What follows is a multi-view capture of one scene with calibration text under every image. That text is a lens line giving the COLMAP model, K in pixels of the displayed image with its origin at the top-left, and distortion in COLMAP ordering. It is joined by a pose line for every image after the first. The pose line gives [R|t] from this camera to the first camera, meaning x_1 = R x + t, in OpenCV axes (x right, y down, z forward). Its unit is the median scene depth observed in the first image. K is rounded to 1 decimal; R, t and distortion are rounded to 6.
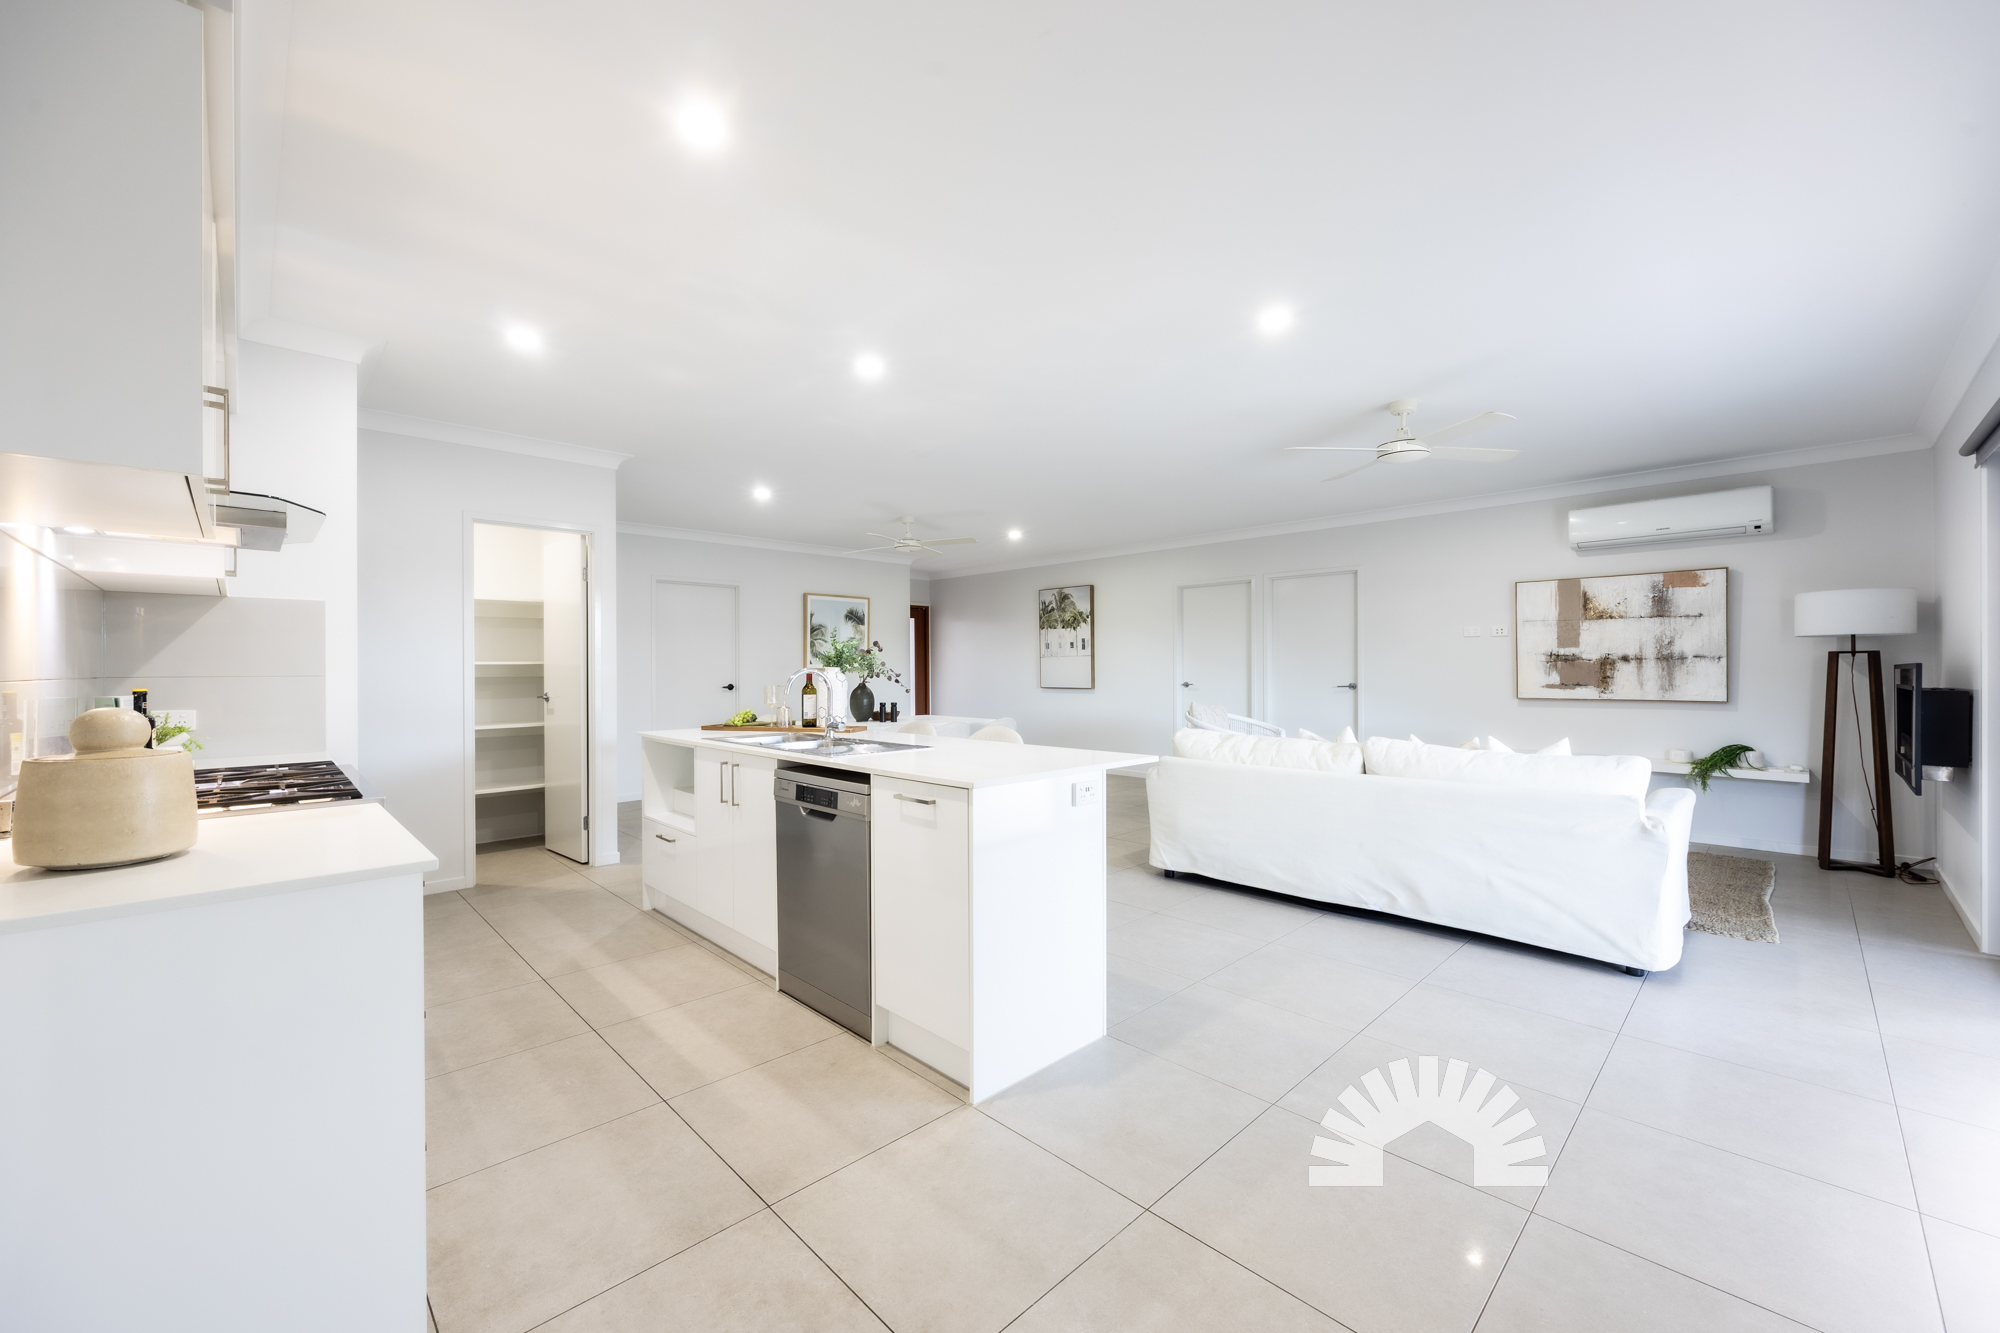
lens RADIAL K [[780.2, 0, 994.1], [0, 780.2, 673.7], [0, 0, 1]] dist [0.003139, -0.000371]
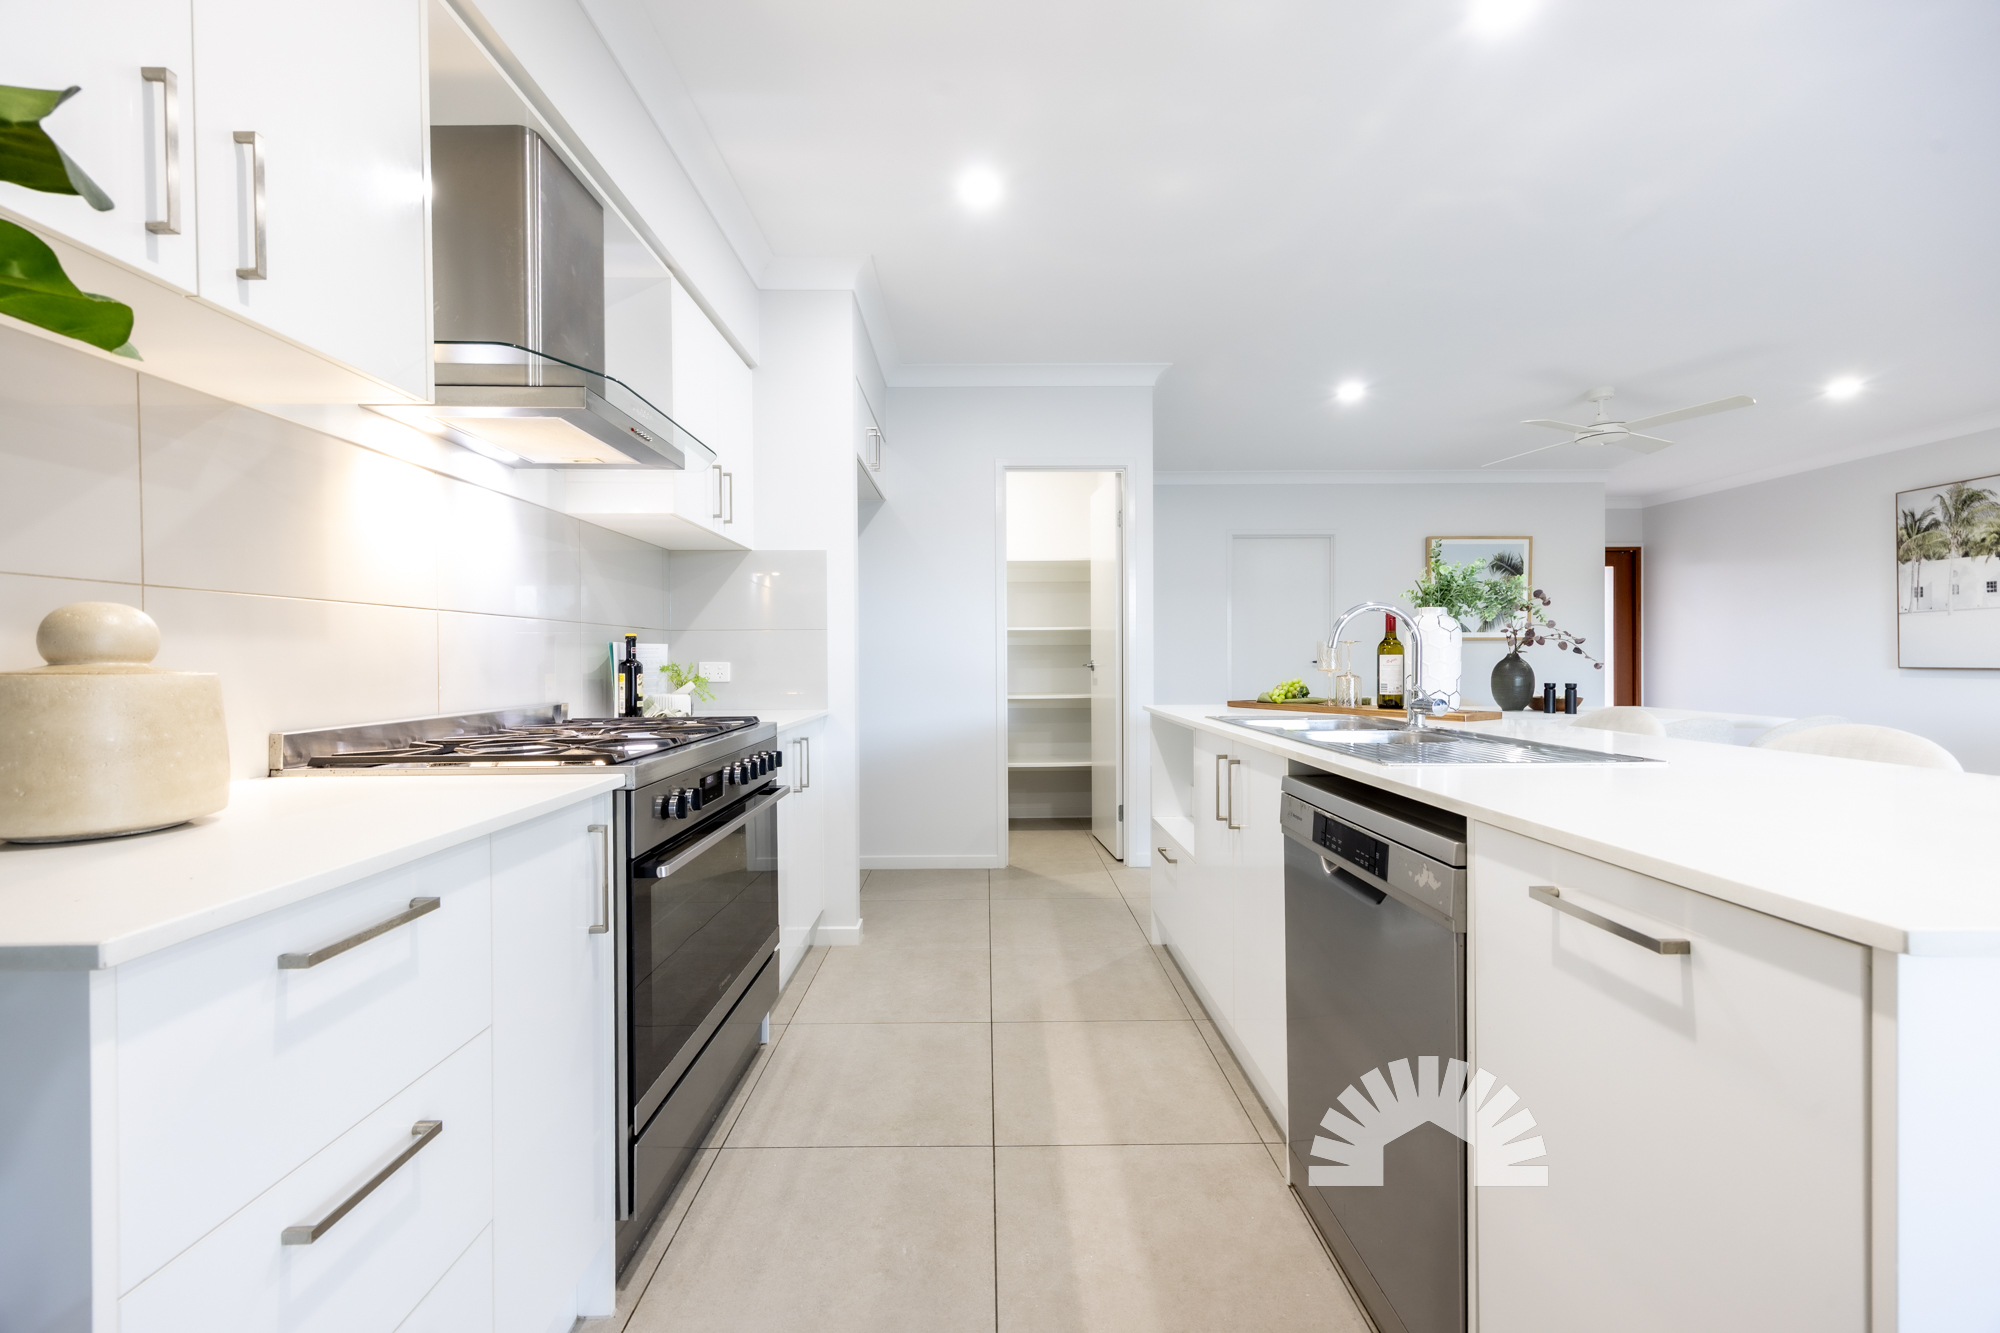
lens RADIAL K [[780.2, 0, 1002.8], [0, 780.2, 668.7], [0, 0, 1]] dist [0.003139, -0.000371]
pose [[0.721311, 0.006106, -0.692584, -0.032500], [-0.000157, 0.999963, 0.008653, 0.029970], [0.692611, -0.006132, 0.721285, 0.333240]]
